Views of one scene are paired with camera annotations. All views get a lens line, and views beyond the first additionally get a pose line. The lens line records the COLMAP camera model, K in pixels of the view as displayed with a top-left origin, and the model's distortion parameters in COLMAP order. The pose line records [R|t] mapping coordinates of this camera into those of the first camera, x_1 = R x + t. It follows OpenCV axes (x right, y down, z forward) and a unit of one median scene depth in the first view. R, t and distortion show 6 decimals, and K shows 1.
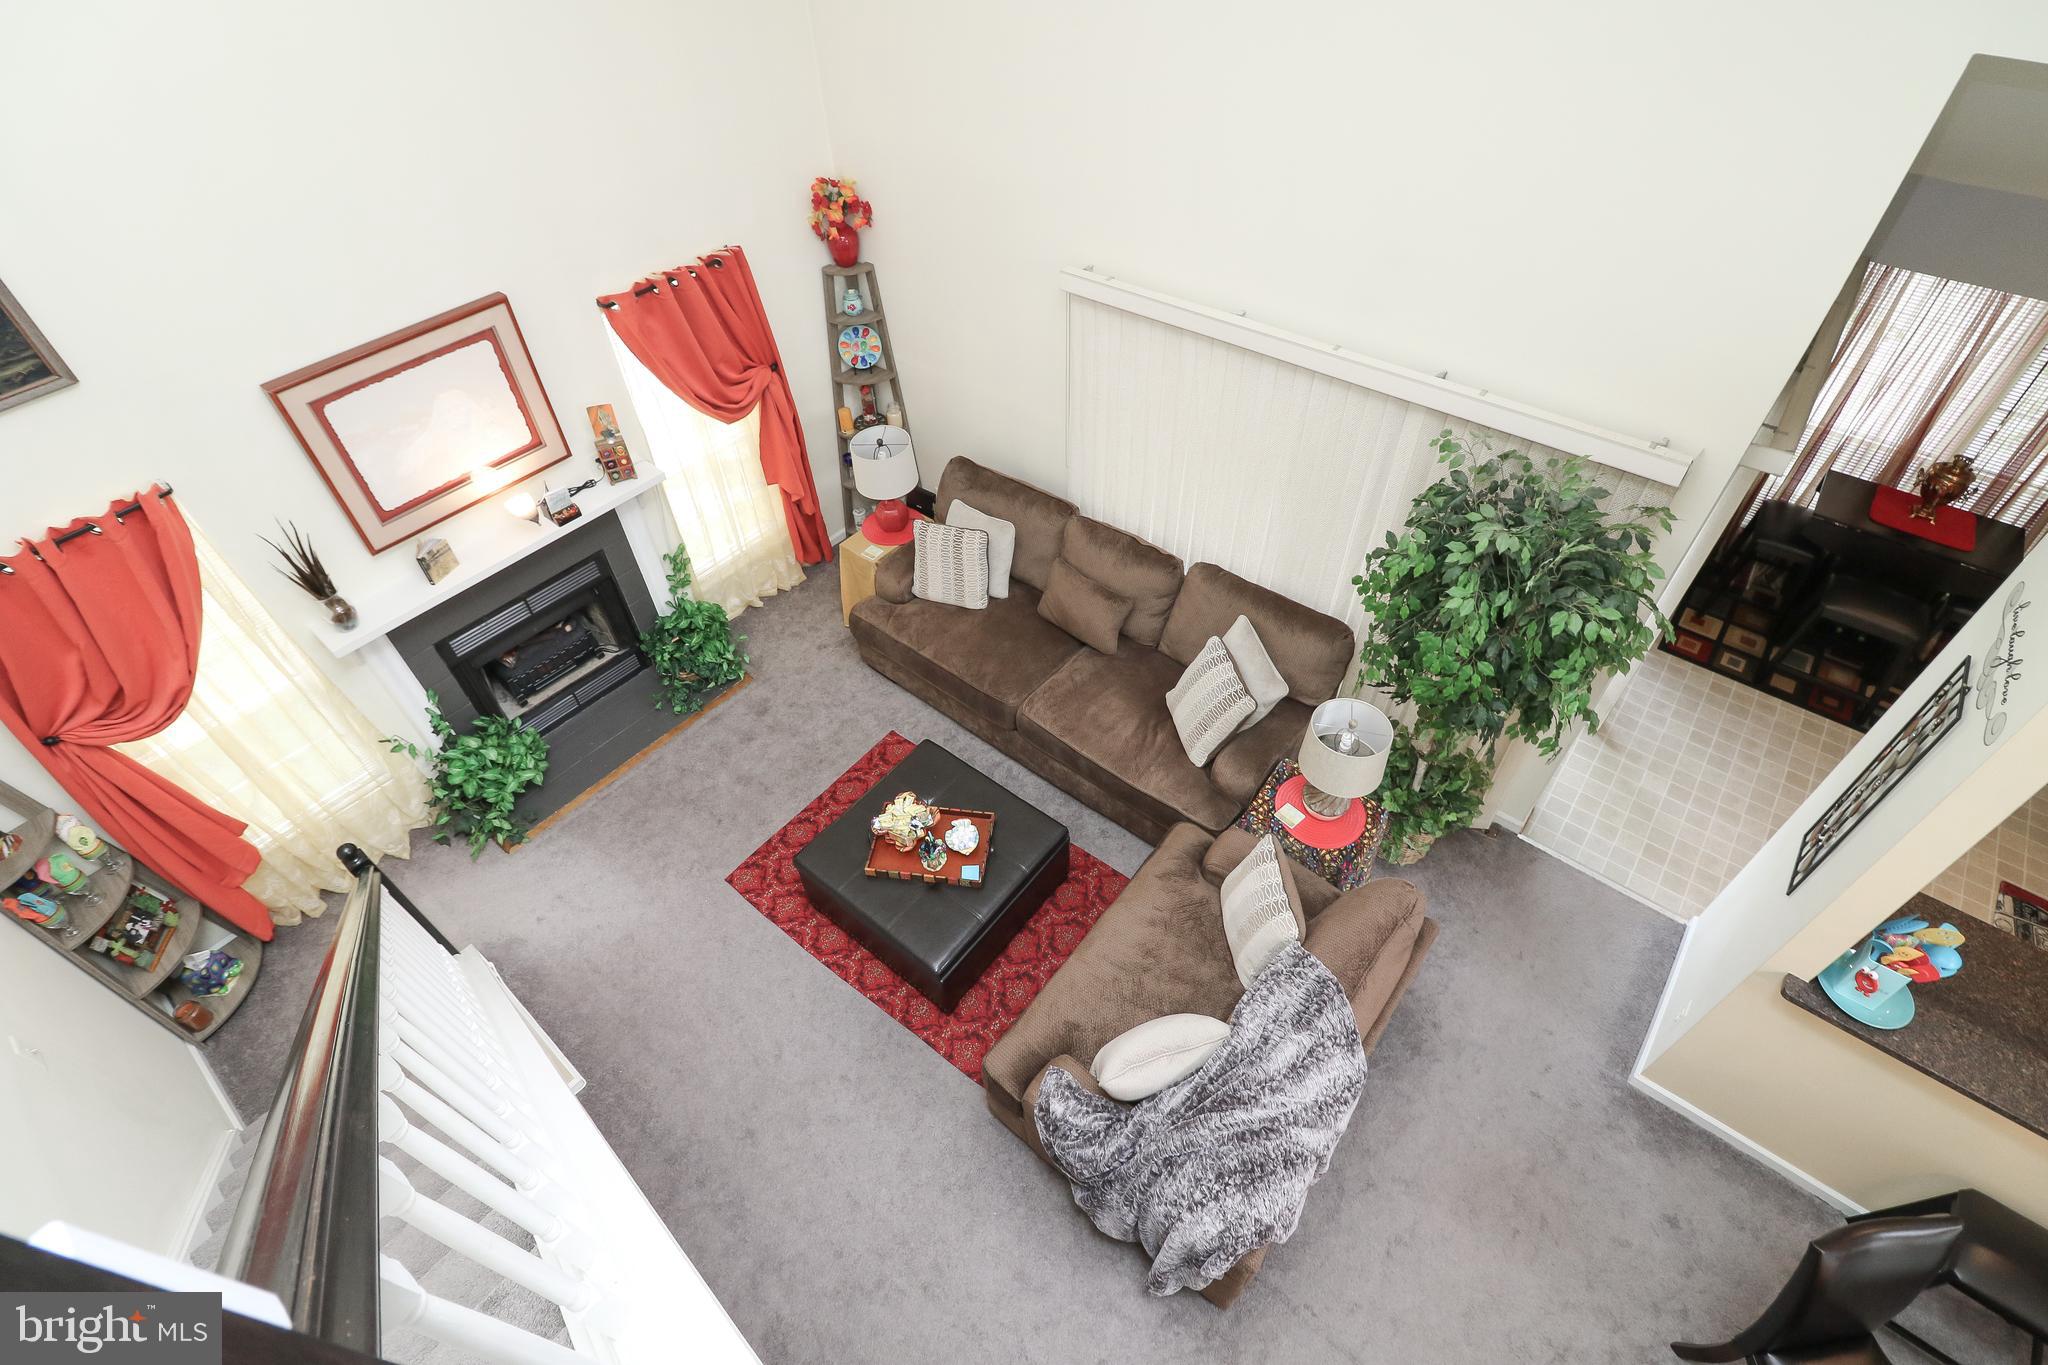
lens RADIAL K [[937.2, 0, 1022.8], [0, 937.2, 660.9], [0, 0, 1]] dist [-0.002980, -0.010437]
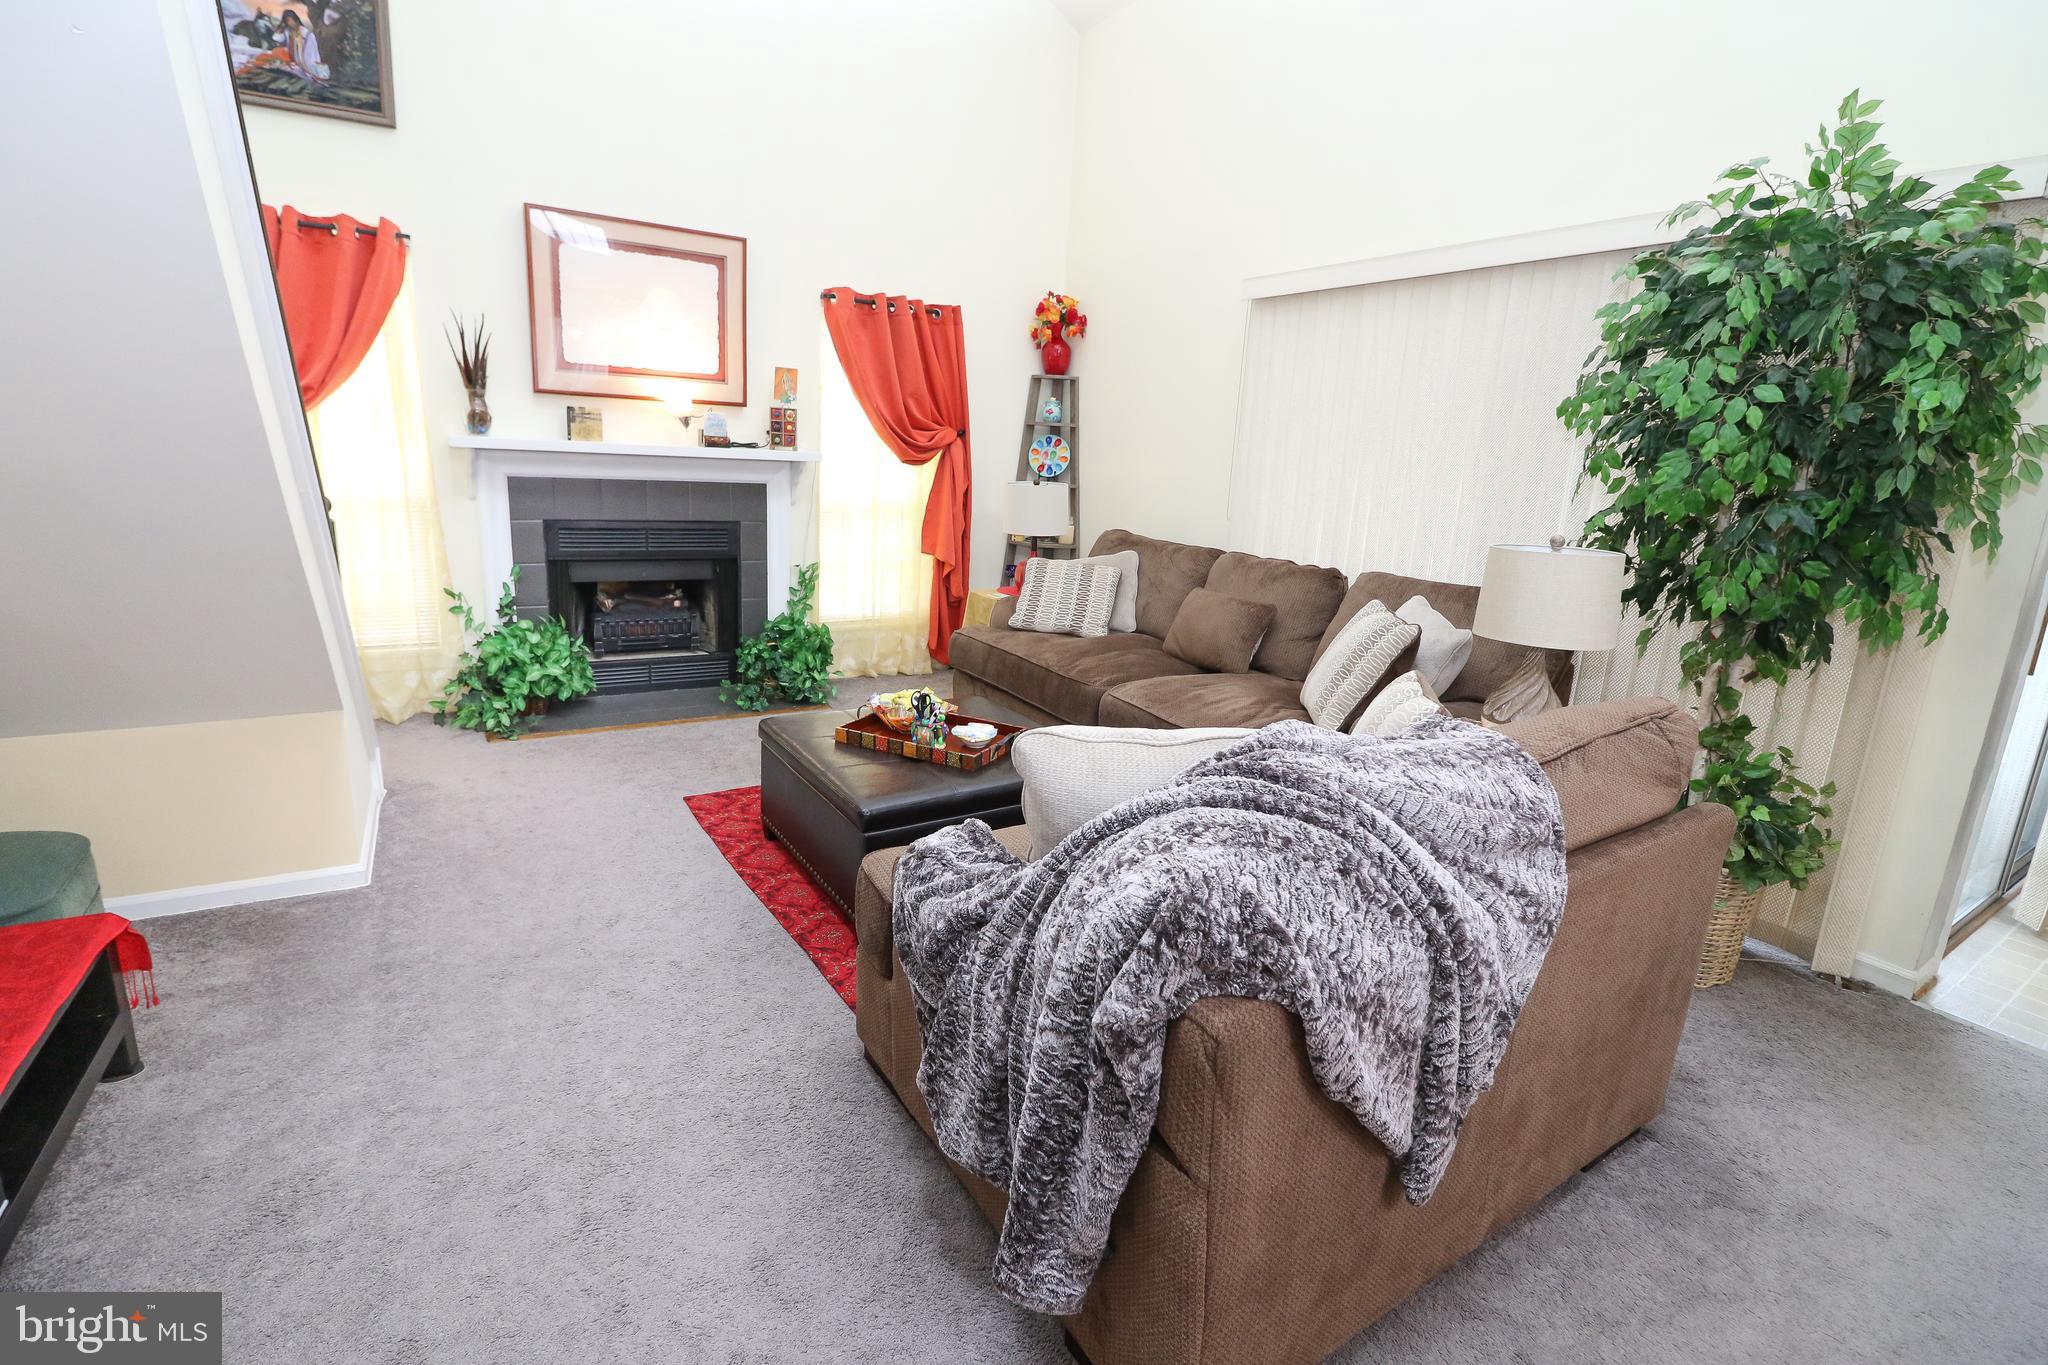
lens RADIAL K [[937.2, 0, 1021.5], [0, 937.2, 663.4], [0, 0, 1]] dist [-0.002980, -0.010437]
pose [[0.945365, 0.148424, -0.290268, 0.155358], [-0.281604, 0.820393, -0.497649, 0.446874], [0.164271, 0.552201, 0.817368, 0.347111]]
